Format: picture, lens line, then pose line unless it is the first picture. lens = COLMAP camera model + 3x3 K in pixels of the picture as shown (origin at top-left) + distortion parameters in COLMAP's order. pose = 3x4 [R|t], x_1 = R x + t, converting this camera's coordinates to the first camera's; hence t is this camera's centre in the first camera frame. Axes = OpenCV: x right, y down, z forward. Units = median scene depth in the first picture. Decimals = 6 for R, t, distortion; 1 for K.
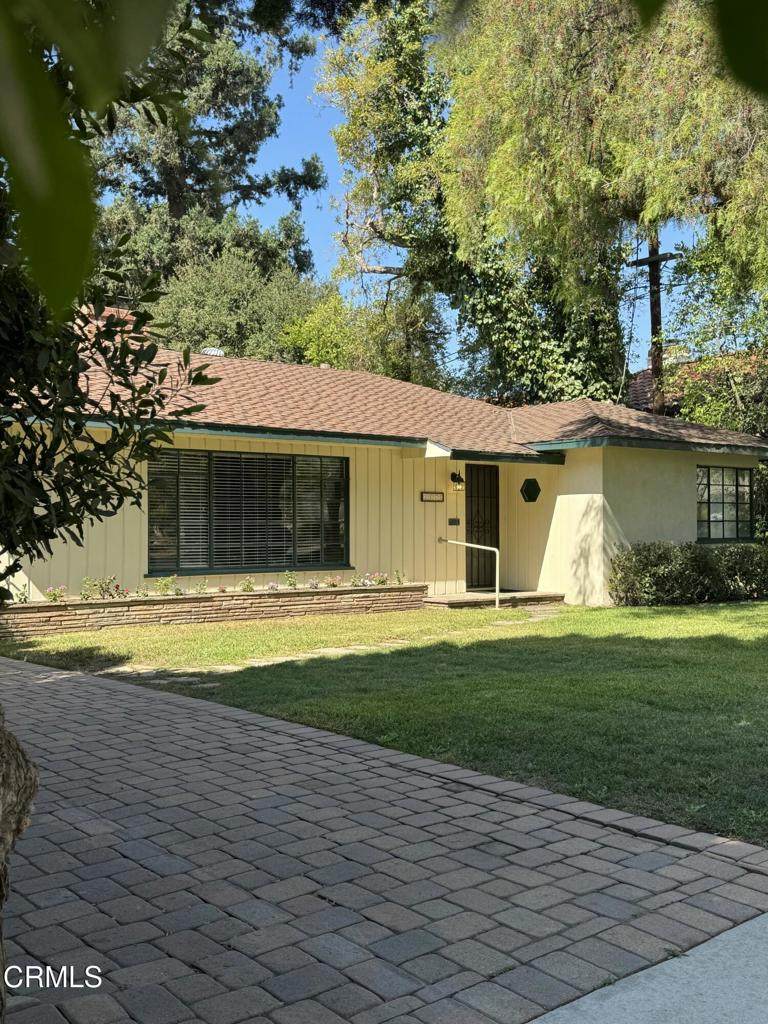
lens RADIAL K [[1056.9, 0, 384.9], [0, 1056.9, 513.7], [0, 0, 1]] dist [0.013347, 0.000000]
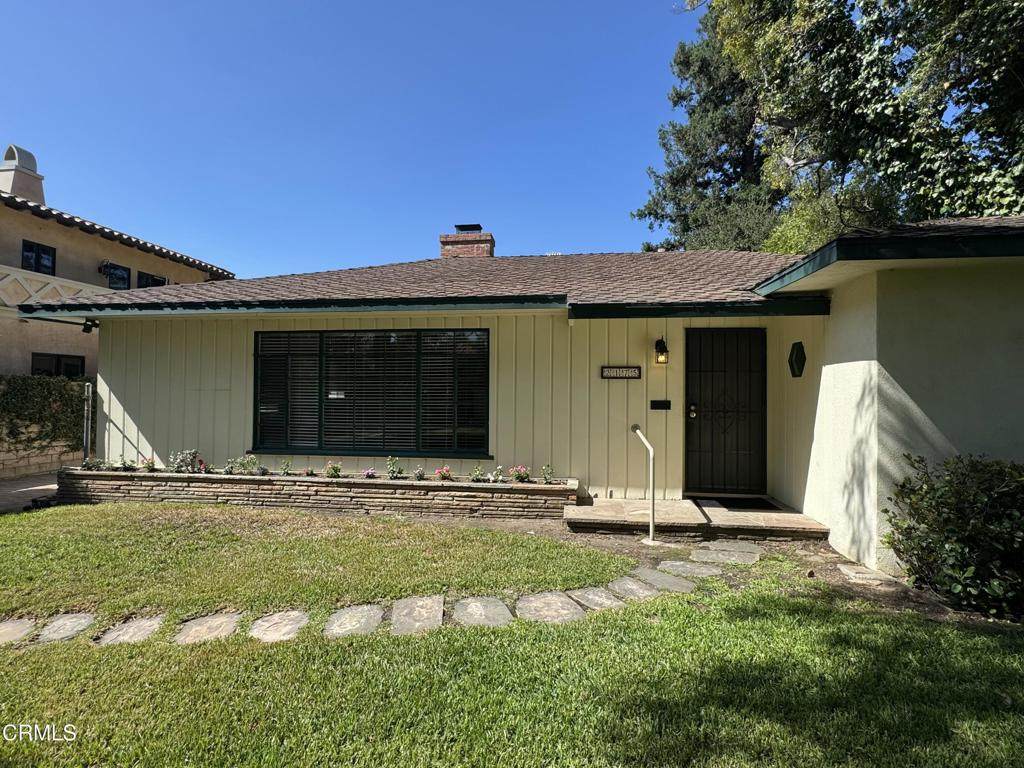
lens RADIAL K [[488.9, 0, 509.8], [0, 488.9, 381.9], [0, 0, 1]] dist [-0.005677, -0.001488]
pose [[0.680330, 0.000233, -0.732906, 0.265027], [0.001242, 0.999998, 0.001471, -0.009846], [0.732905, -0.001910, 0.680328, 0.729989]]
